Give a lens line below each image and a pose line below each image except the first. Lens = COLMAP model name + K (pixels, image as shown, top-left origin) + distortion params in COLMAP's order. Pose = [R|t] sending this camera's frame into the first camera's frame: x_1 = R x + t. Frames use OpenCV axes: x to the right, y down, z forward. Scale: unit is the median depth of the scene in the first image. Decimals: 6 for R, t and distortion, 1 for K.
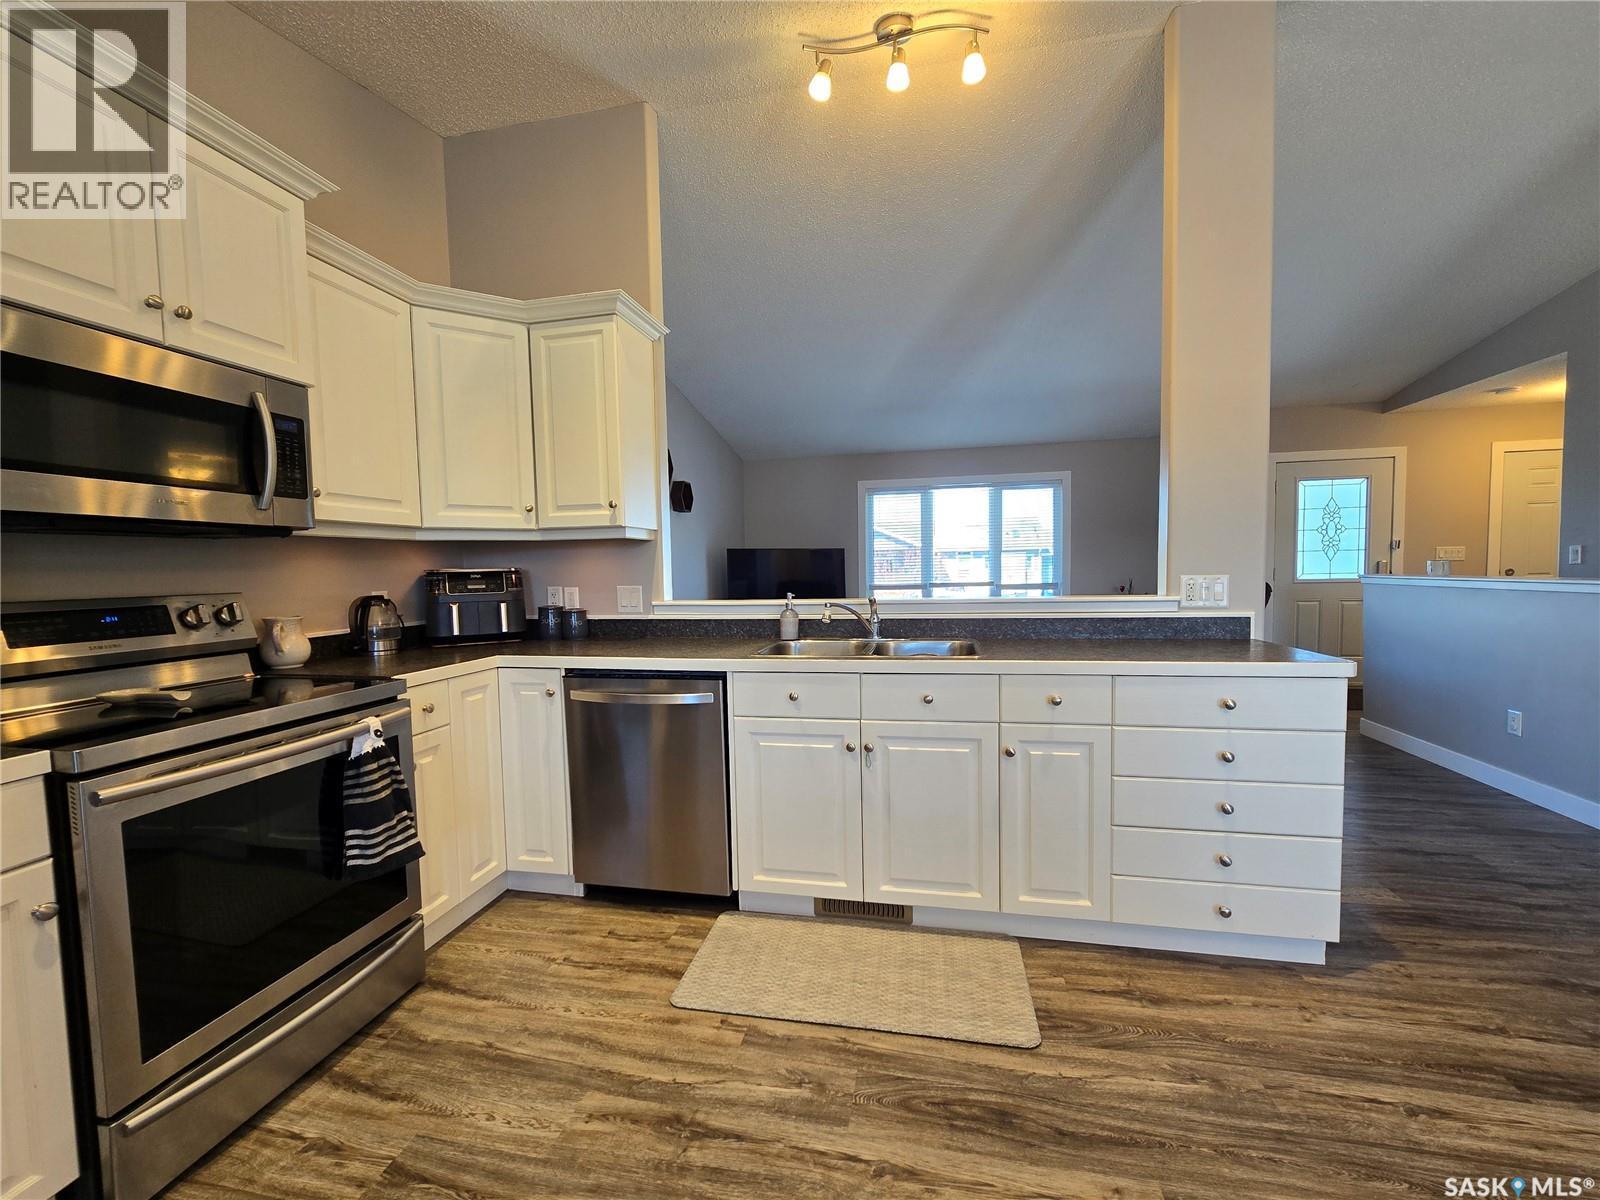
lens RADIAL K [[648.8, 0, 792.8], [0, 648.8, 605.9], [0, 0, 1]] dist [-0.003211, -0.000277]
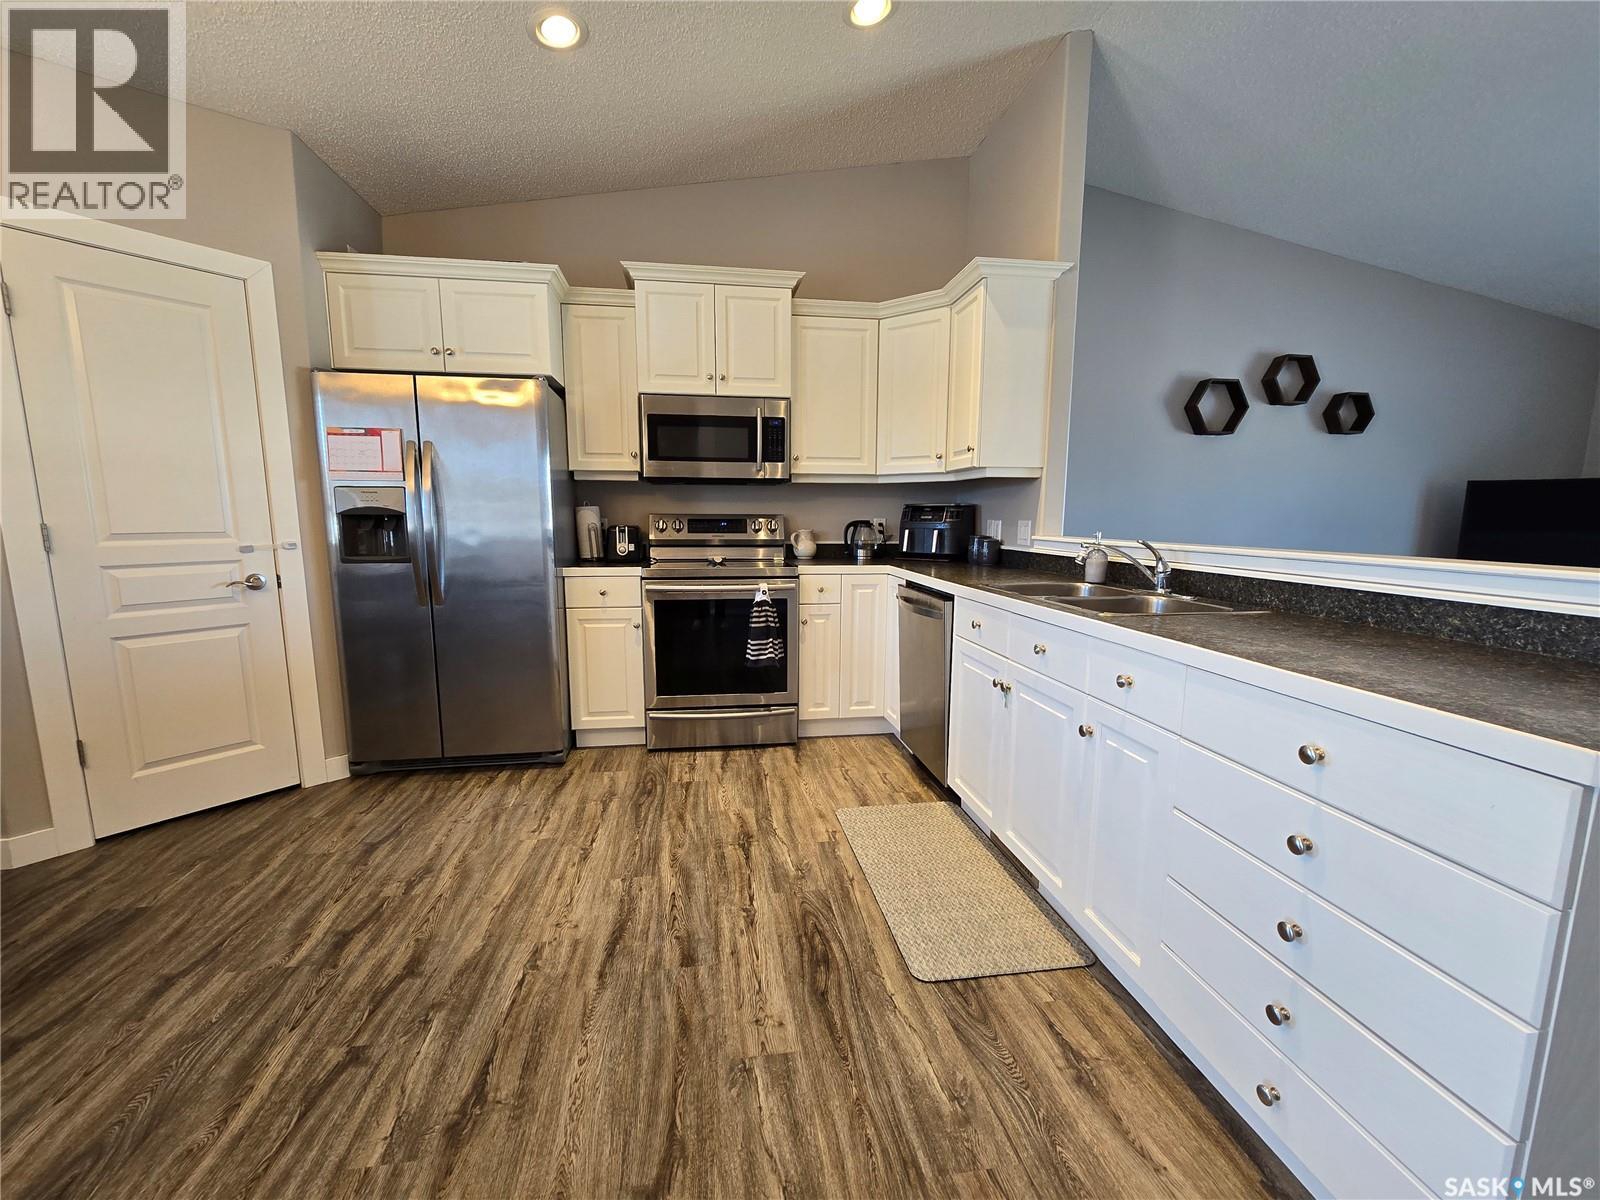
lens RADIAL K [[648.8, 0, 792.8], [0, 648.8, 605.9], [0, 0, 1]] dist [-0.003211, -0.000277]
pose [[0.354512, 0.151143, -0.922755, 1.055205], [-0.066914, 0.988420, 0.136191, -0.018736], [0.932654, 0.013464, 0.360521, 0.405269]]
